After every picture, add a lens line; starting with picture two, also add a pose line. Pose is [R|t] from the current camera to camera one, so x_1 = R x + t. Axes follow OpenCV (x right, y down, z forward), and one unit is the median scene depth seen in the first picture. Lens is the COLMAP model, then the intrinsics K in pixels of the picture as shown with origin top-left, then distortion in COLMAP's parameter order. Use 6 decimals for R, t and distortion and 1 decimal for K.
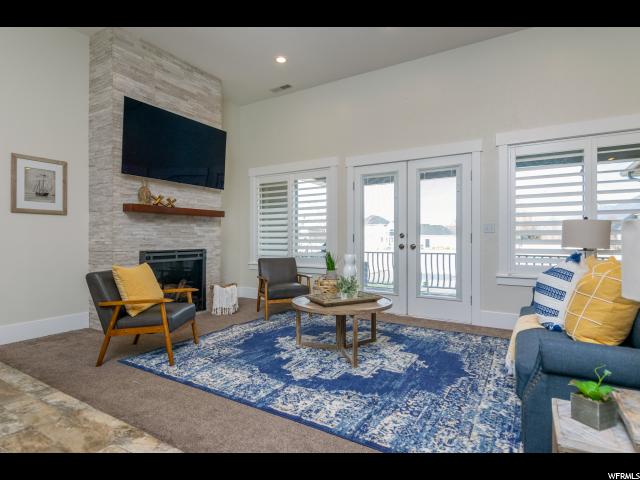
lens RADIAL K [[340.8, 0, 320.0], [0, 340.8, 240.0], [0, 0, 1]] dist [-0.006368, -0.001006]
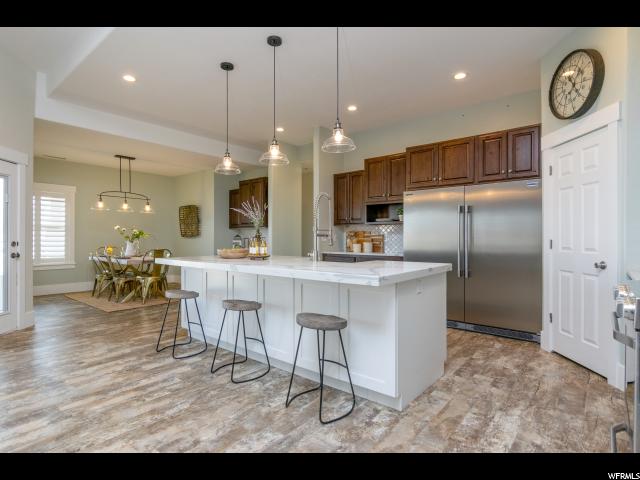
lens RADIAL K [[340.8, 0, 320.0], [0, 340.8, 240.0], [0, 0, 1]] dist [-0.006368, -0.001006]
pose [[0.154314, -0.004191, 0.988013, -0.873423], [0.005796, 0.999978, 0.003336, -0.034550], [-0.988005, 0.005212, 0.154335, 0.141110]]
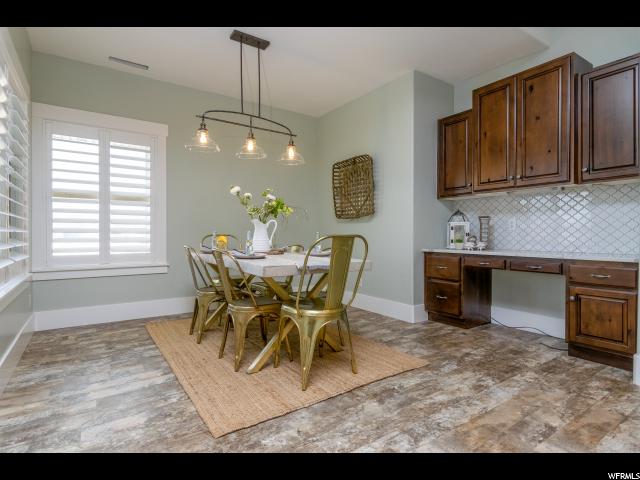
lens RADIAL K [[340.8, 0, 320.0], [0, 340.8, 240.0], [0, 0, 1]] dist [-0.006368, -0.001006]
pose [[0.420471, -0.014783, 0.907185, -0.733361], [0.005772, 0.999891, 0.013618, -0.027813], [-0.907287, -0.000490, 0.420511, 0.260169]]
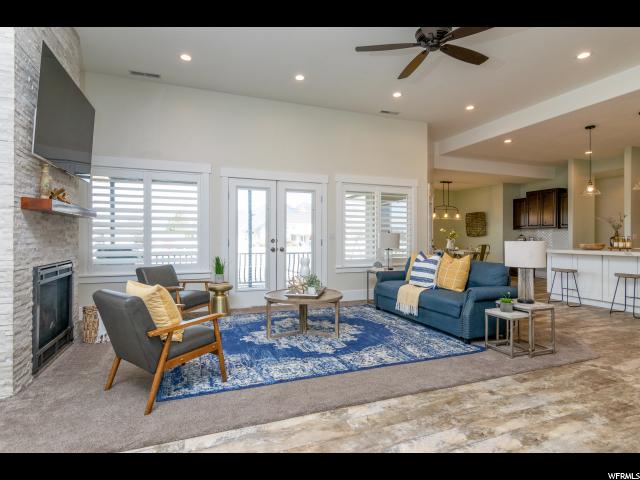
lens RADIAL K [[334.4, 0, 320.0], [0, 334.4, 240.0], [0, 0, 1]] dist [-0.001892, -0.000304]
pose [[0.622375, -0.006773, 0.782690, -1.030697], [0.004557, 0.999977, 0.005030, -0.034928], [-0.782706, 0.000436, 0.622391, 0.207827]]
